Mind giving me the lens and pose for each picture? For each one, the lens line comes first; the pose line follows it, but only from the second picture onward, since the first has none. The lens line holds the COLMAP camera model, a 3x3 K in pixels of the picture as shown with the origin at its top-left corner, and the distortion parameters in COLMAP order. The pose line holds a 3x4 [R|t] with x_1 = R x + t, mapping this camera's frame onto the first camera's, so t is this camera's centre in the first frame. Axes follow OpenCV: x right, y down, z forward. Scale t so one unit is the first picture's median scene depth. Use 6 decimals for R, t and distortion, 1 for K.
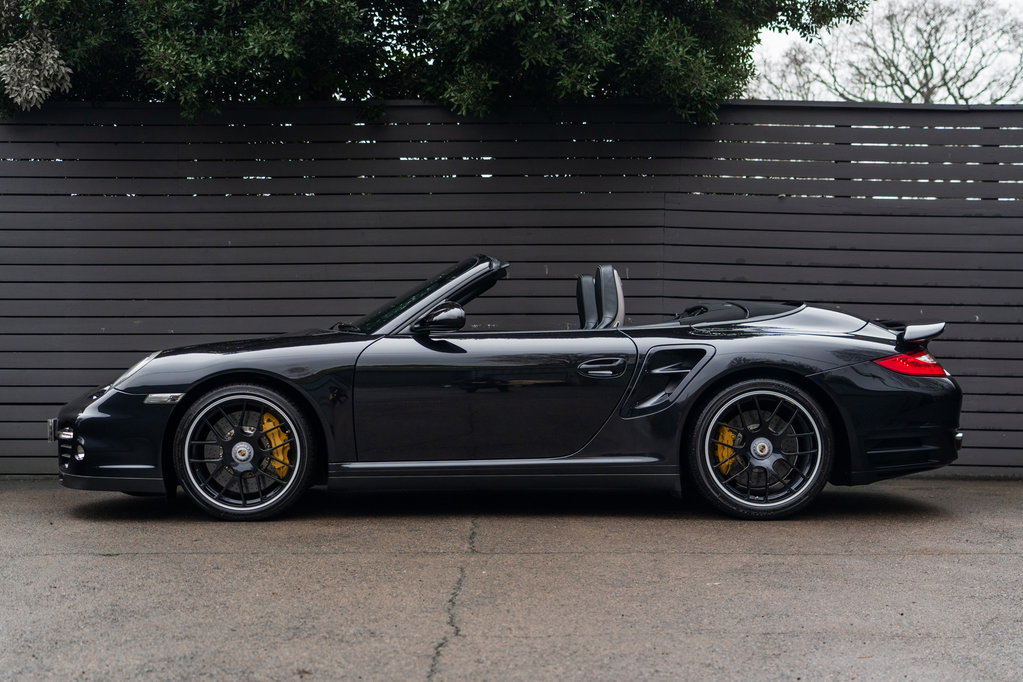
lens RADIAL K [[1479.1, 0, 477.9], [0, 1479.1, 380.7], [0, 0, 1]] dist [0.072252, 0.000000]
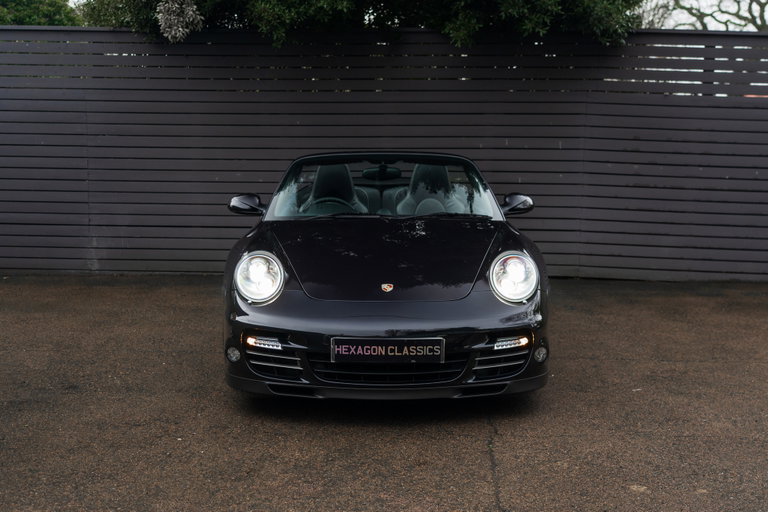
lens RADIAL K [[1047.3, 0, 375.4], [0, 1047.3, 273.5], [0, 0, 1]] dist [0.061091, 0.000000]
pose [[0.999404, 0.012355, -0.032233, -0.051623], [-0.008379, 0.992655, 0.120685, -0.070202], [0.033488, -0.120343, 0.992167, -0.085679]]
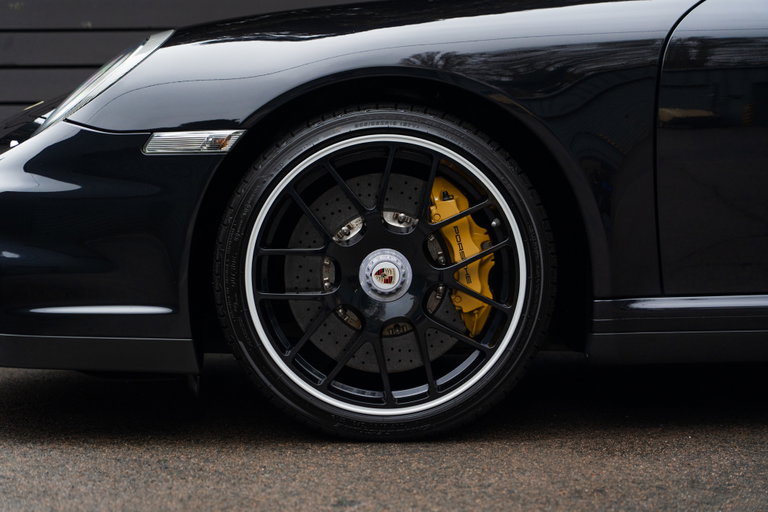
lens RADIAL K [[2189.3, 0, 384.3], [0, 2189.3, 257.3], [0, 0, 1]] dist [-0.002876, 0.000000]
pose [[0.999528, -0.006120, 0.030102, -0.131438], [0.004730, 0.998930, 0.046012, 0.011835], [-0.030351, -0.045848, 0.998487, 0.294221]]
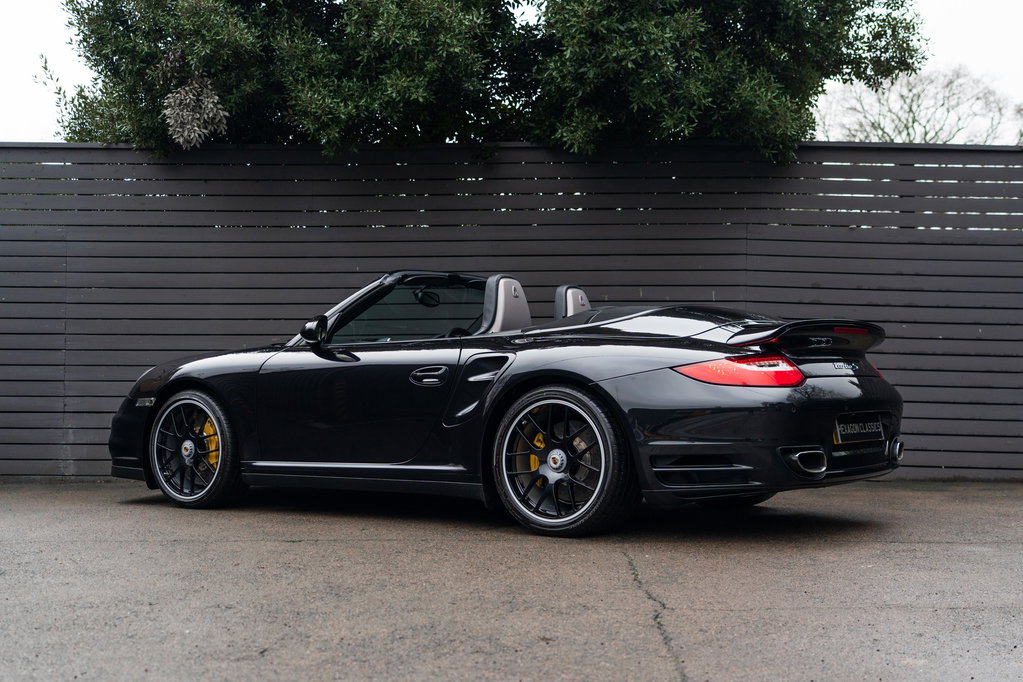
lens RADIAL K [[1306.5, 0, 498.6], [0, 1306.5, 361.6], [0, 0, 1]] dist [0.059659, 0.000000]
pose [[0.999995, 0.001054, -0.003062, -0.057996], [-0.001157, 0.999421, -0.034016, 0.010675], [0.003024, 0.034020, 0.999417, 0.016365]]
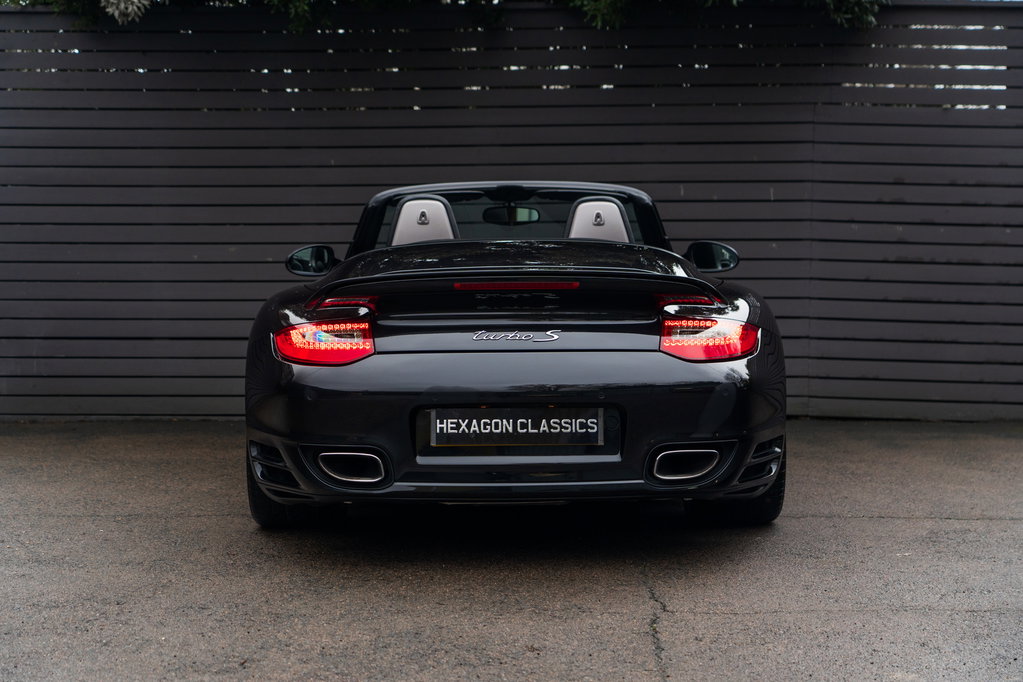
lens RADIAL K [[1781.1, 0, 486.1], [0, 1781.1, 348.7], [0, 0, 1]] dist [0.086799, 0.000000]
pose [[0.999702, -0.000004, -0.024430, -0.046630], [0.001109, 0.998977, 0.045216, -0.027803], [0.024404, -0.045230, 0.998678, -0.095699]]
